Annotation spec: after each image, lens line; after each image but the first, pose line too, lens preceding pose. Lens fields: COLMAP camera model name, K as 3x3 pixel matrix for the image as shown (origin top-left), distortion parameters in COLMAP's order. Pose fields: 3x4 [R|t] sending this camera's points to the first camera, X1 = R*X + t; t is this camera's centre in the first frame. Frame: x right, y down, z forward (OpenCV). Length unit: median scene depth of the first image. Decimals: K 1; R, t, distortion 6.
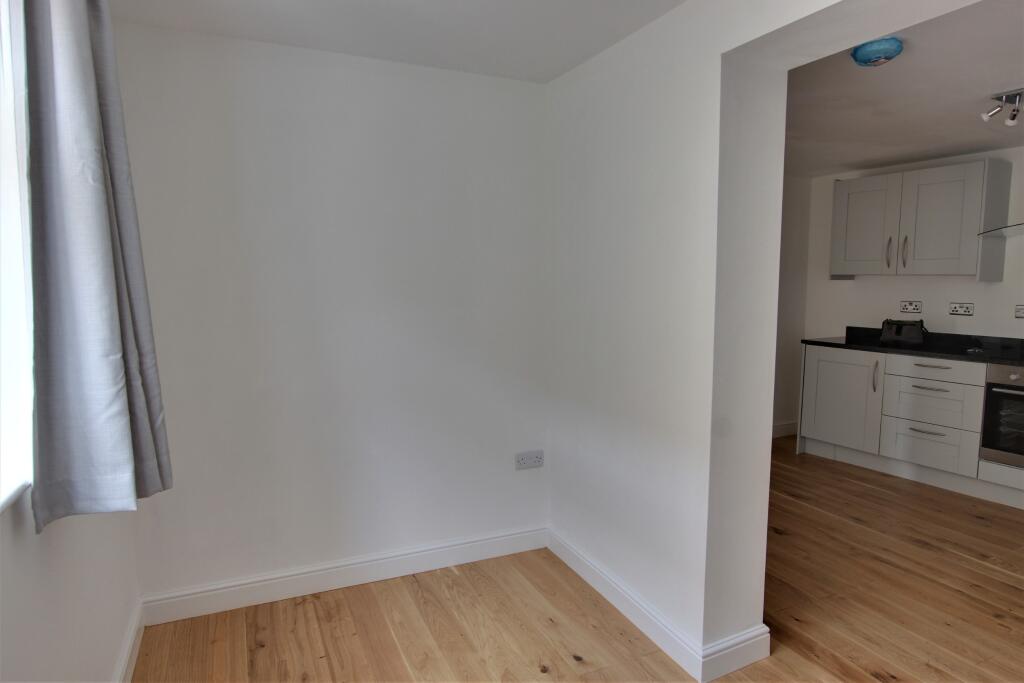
lens RADIAL K [[589.6, 0, 490.3], [0, 589.6, 360.5], [0, 0, 1]] dist [-0.024922, 0.003353]
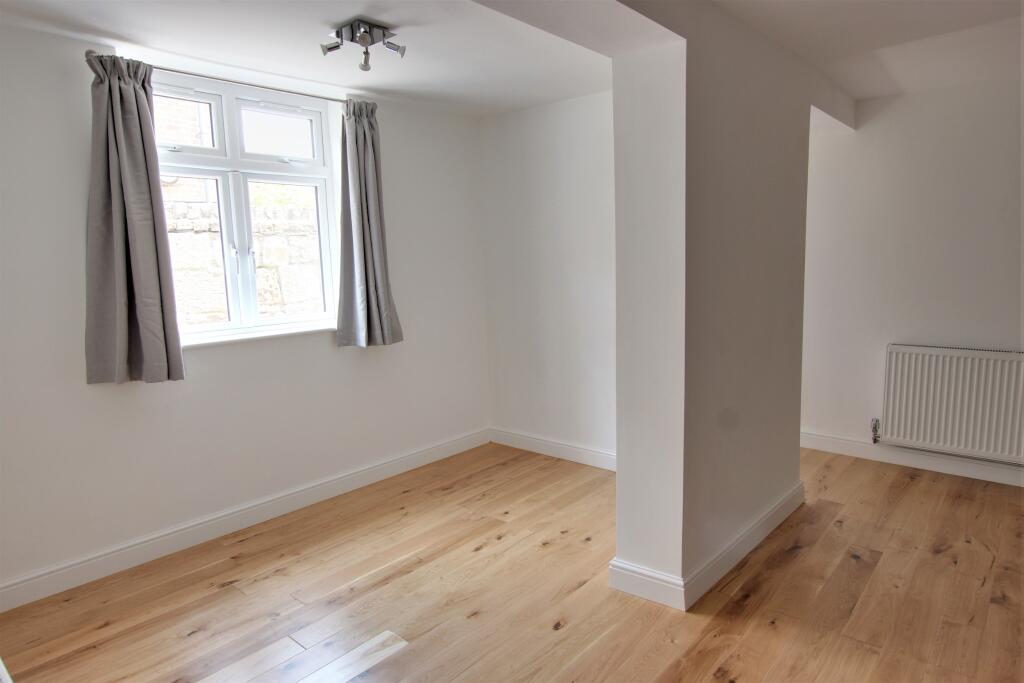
lens RADIAL K [[597.3, 0, 528.9], [0, 597.3, 346.1], [0, 0, 1]] dist [-0.030658, -0.000192]
pose [[0.436199, 0.112042, -0.892848, 1.185140], [-0.091739, 0.992585, 0.079739, -0.014466], [0.895162, 0.047127, 0.443243, 0.255816]]
